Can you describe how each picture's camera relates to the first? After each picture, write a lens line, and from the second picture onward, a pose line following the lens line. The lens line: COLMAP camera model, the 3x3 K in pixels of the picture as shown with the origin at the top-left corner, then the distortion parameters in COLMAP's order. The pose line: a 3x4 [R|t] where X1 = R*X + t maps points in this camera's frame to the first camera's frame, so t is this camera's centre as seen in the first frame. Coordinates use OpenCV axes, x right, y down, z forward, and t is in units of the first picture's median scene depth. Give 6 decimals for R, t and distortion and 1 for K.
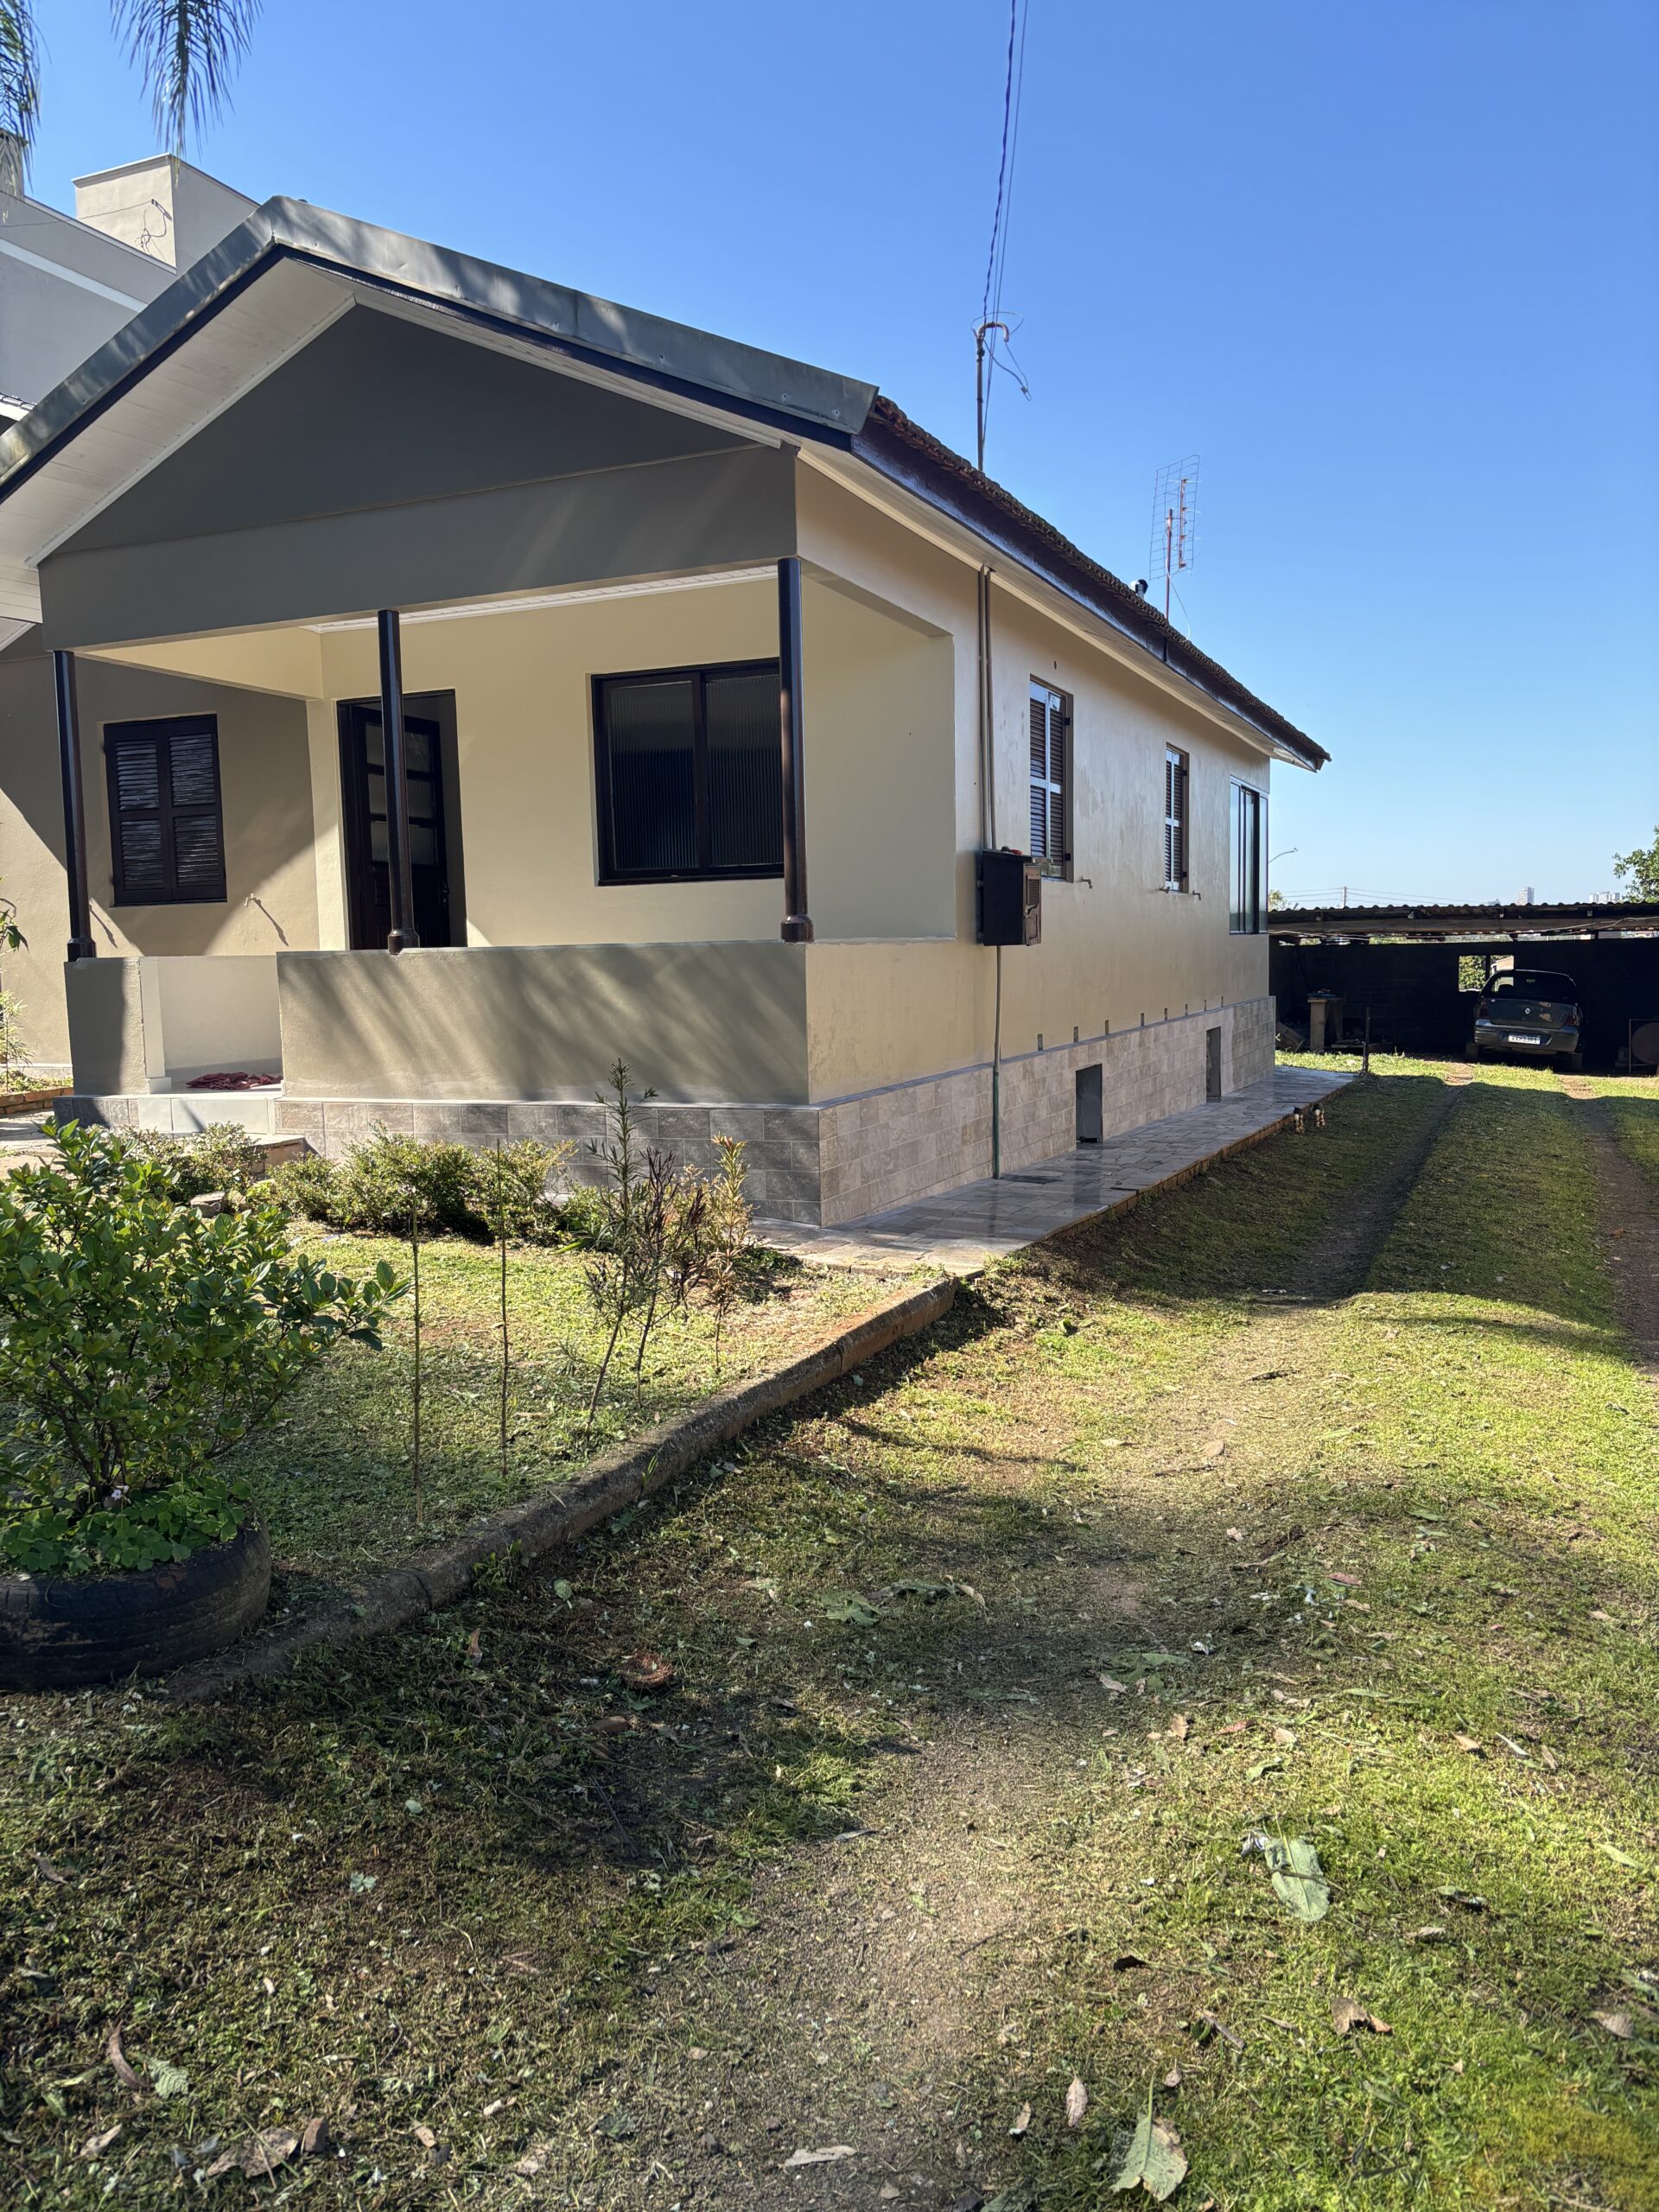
lens RADIAL K [[1683.6, 0, 825.5], [0, 1683.6, 1109.8], [0, 0, 1]] dist [0.027298, -0.023174]
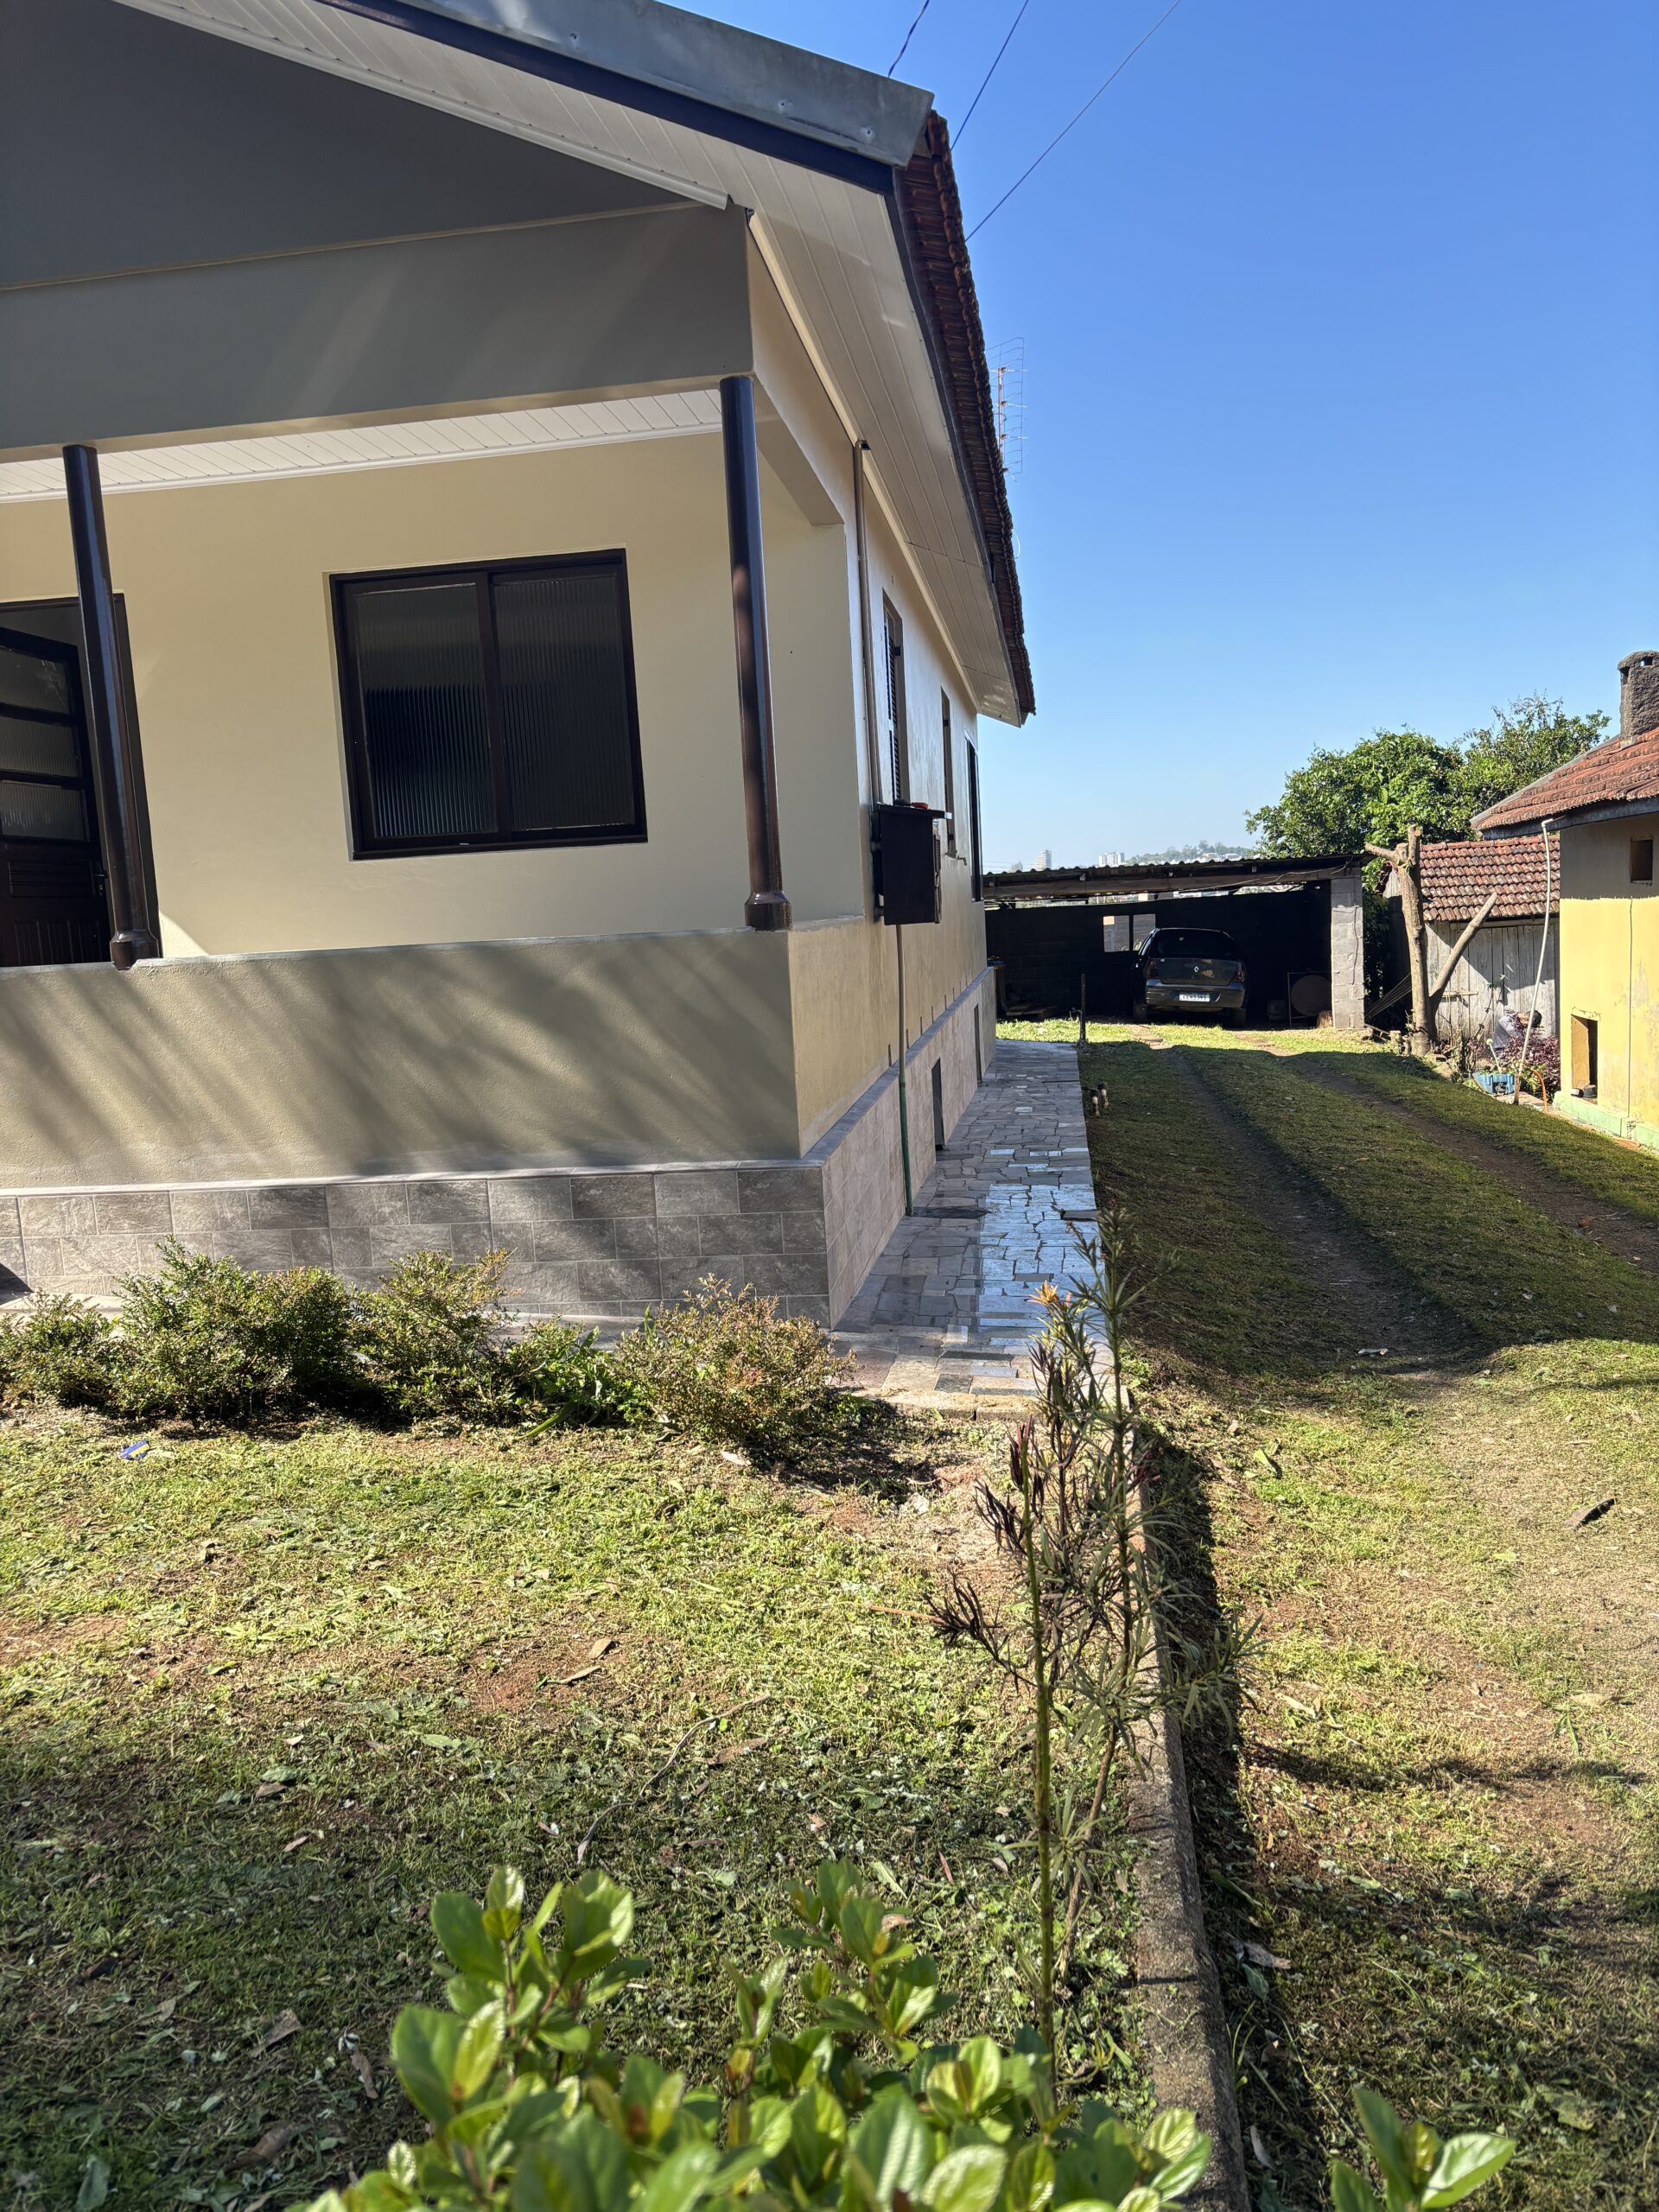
lens RADIAL K [[1683.6, 0, 821.4], [0, 1683.6, 1106.2], [0, 0, 1]] dist [0.027298, -0.023174]
pose [[0.965878, -0.063445, 0.251105, -0.160527], [0.060212, 0.997974, 0.020544, -0.035532], [-0.251899, -0.004723, 0.967742, 0.284754]]
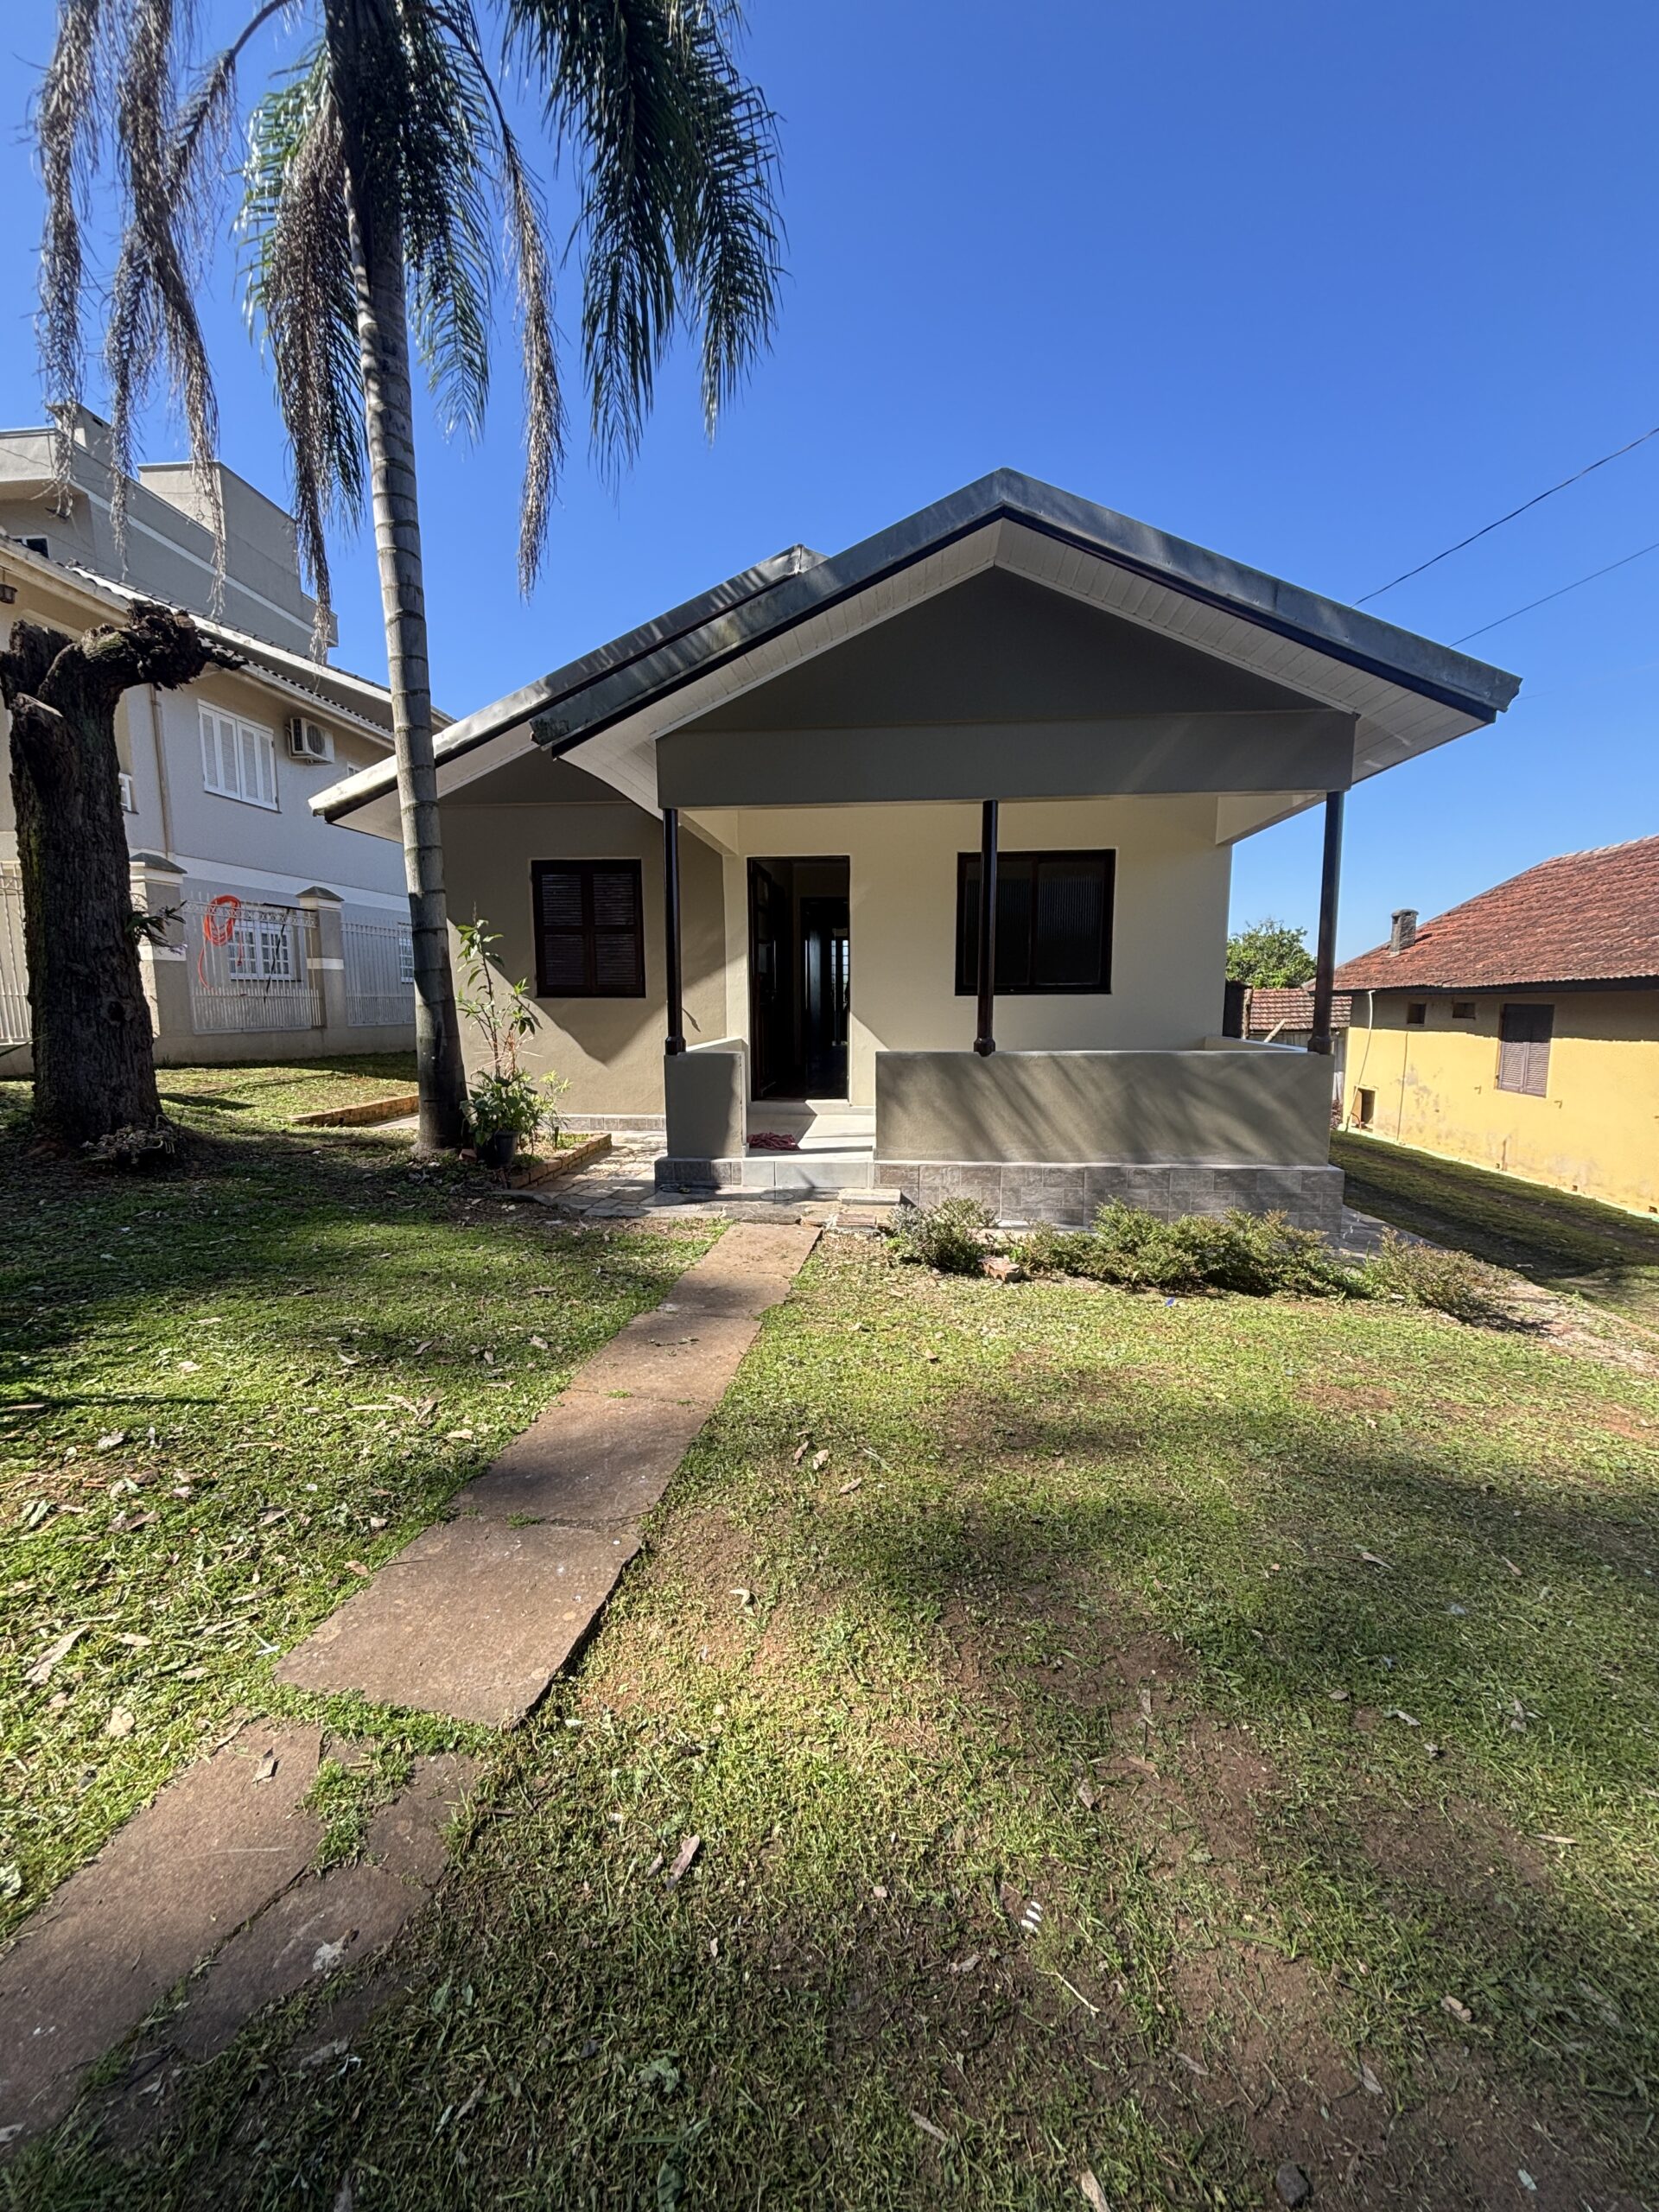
lens RADIAL K [[875.9, 0, 842.1], [0, 875.9, 1108.3], [0, 0, 1]] dist [-0.002760, -0.000089]
pose [[0.951910, -0.021336, 0.305635, -0.587103], [0.010488, 0.999257, 0.037092, -0.078964], [-0.306199, -0.032103, 0.951426, 0.364017]]
